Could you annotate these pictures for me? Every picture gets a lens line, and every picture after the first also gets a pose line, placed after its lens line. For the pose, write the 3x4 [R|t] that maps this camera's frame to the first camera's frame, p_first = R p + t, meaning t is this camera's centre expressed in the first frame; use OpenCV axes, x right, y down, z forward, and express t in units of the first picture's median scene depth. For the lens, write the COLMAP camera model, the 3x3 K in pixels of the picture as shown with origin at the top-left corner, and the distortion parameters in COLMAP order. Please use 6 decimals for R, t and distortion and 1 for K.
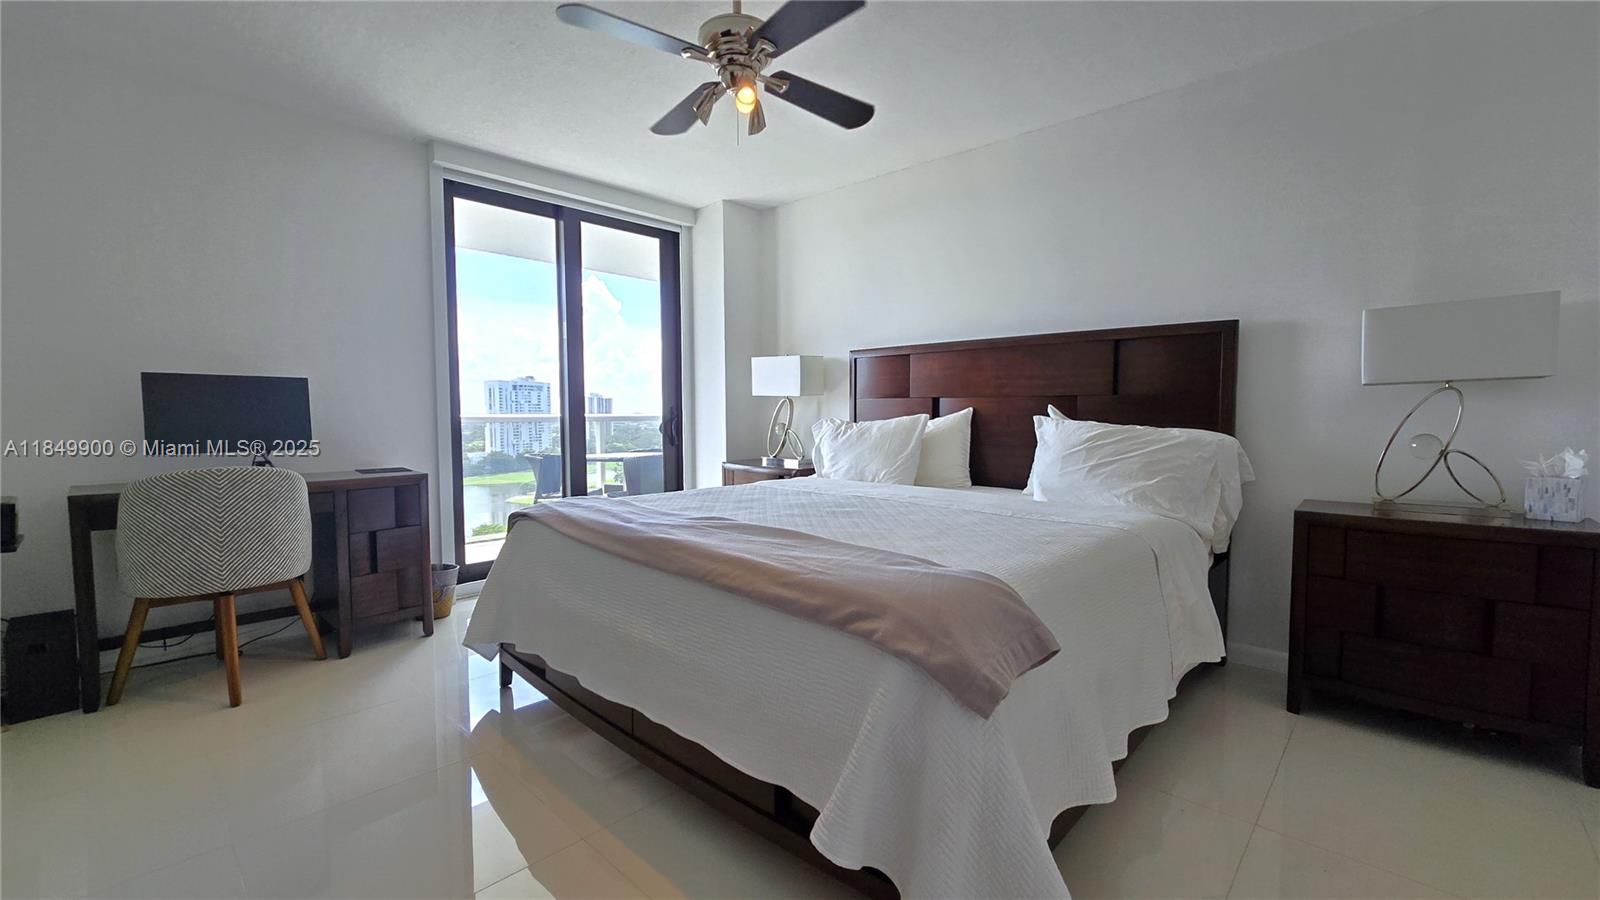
lens RADIAL K [[648.1, 0, 799.5], [0, 648.1, 450.7], [0, 0, 1]] dist [0.001134, 0.000184]
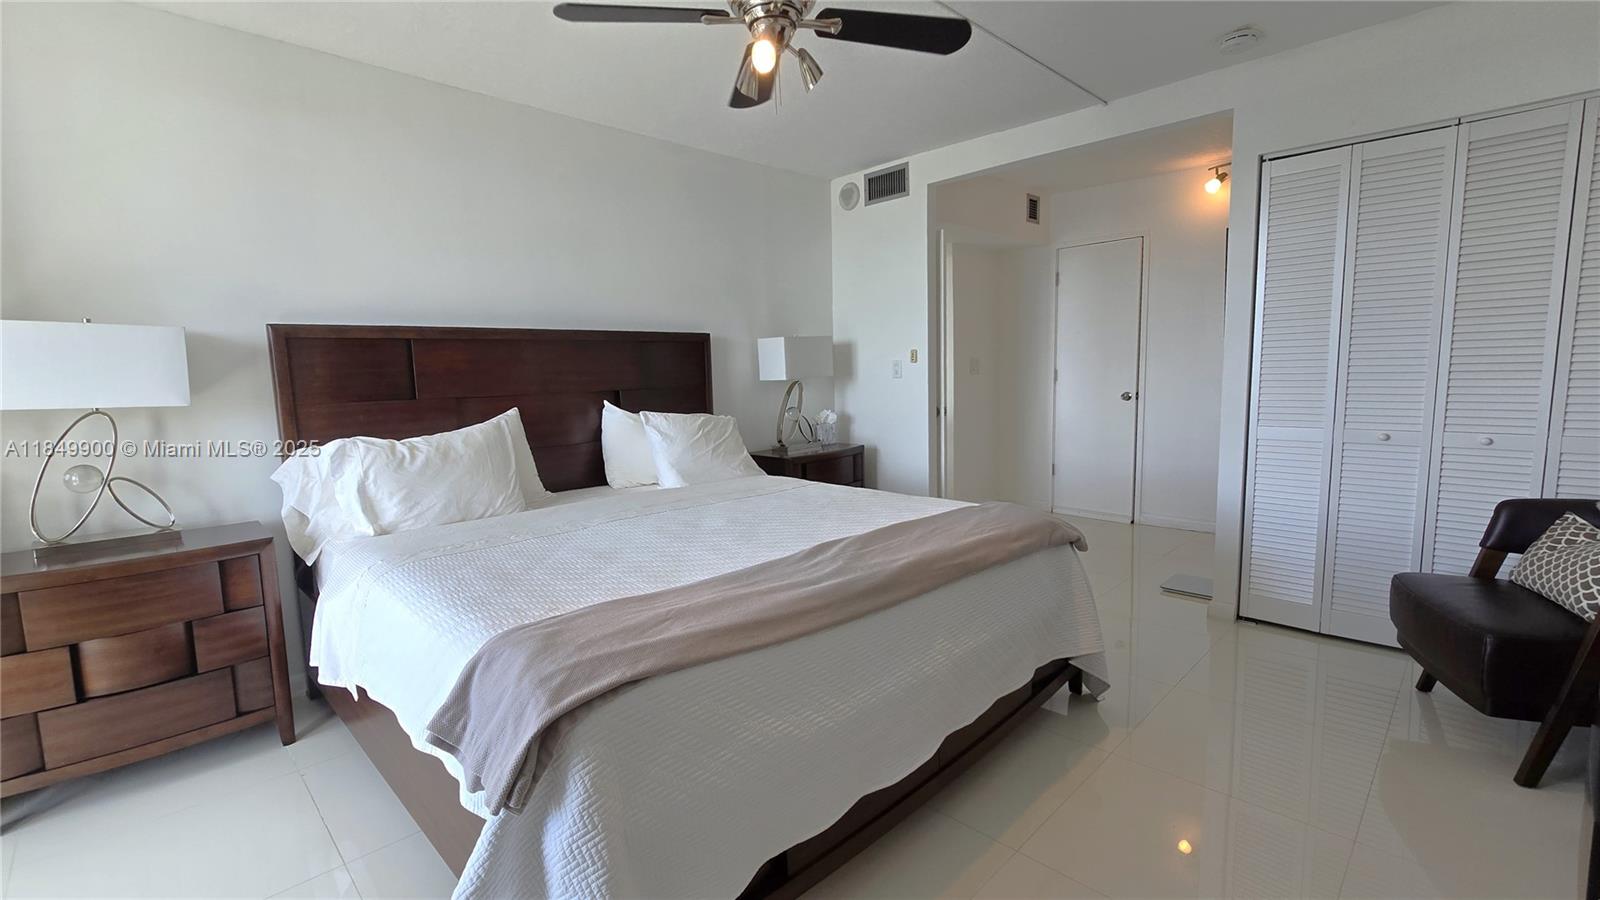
lens RADIAL K [[690.5, 0, 799.6], [0, 690.5, 448.1], [0, 0, 1]] dist [-0.001702, -0.000083]
pose [[0.030473, -0.115542, 0.992835, -0.732510], [0.088405, 0.989715, 0.112465, -0.095445], [-0.995618, 0.084344, 0.040375, 0.682212]]
